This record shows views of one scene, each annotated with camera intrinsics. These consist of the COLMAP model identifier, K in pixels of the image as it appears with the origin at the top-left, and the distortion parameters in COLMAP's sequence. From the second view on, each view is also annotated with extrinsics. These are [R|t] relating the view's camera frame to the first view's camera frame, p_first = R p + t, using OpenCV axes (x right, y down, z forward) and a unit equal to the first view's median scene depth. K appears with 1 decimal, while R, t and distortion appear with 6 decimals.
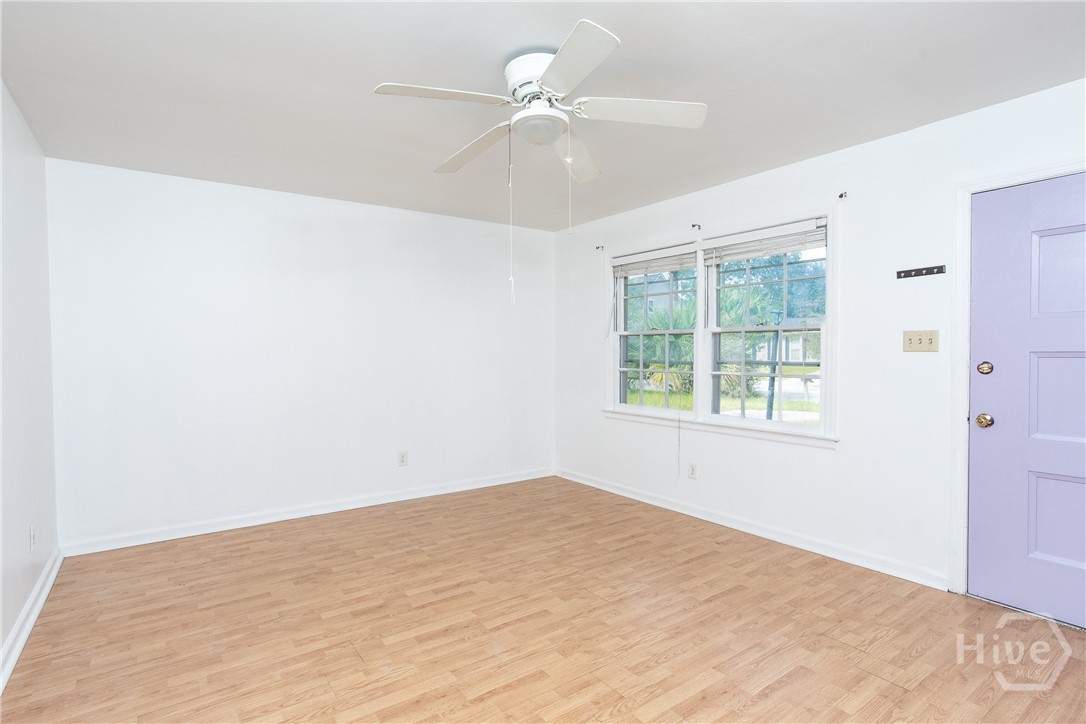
lens RADIAL K [[540.9, 0, 544.9], [0, 540.9, 363.7], [0, 0, 1]] dist [-0.066895, 0.032532]
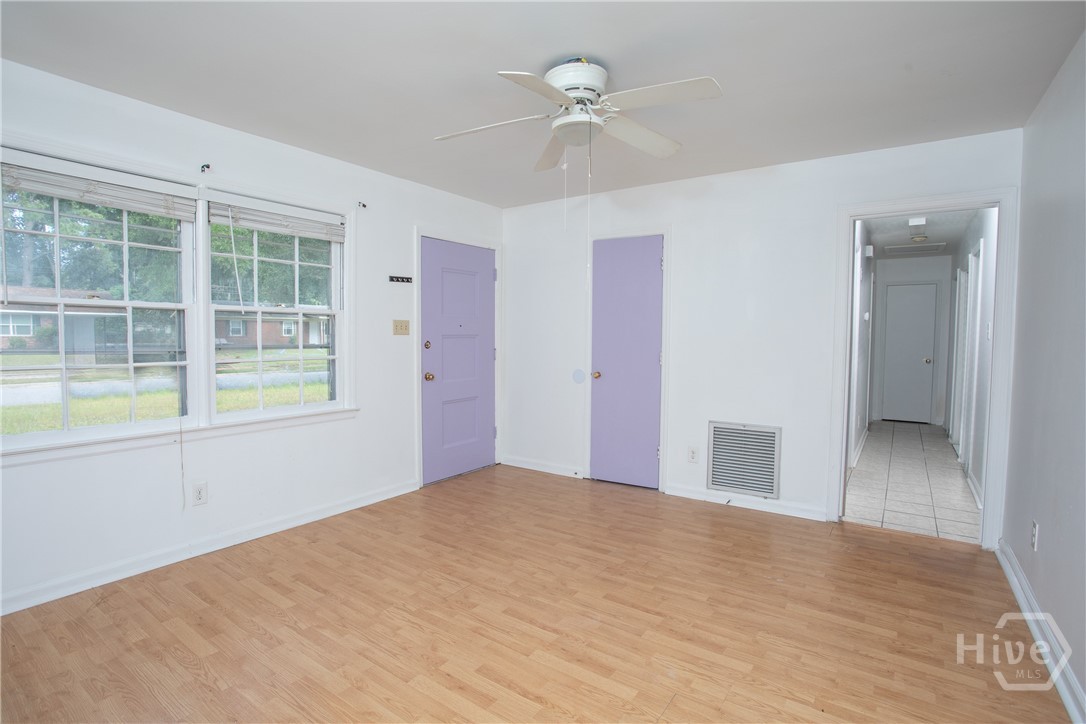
lens RADIAL K [[540.9, 0, 544.9], [0, 540.9, 363.7], [0, 0, 1]] dist [-0.066895, 0.032532]
pose [[-0.332884, -0.053620, 0.941442, -0.731296], [0.014003, 0.997991, 0.061793, -0.026724], [-0.942864, 0.033753, -0.331464, 1.013751]]
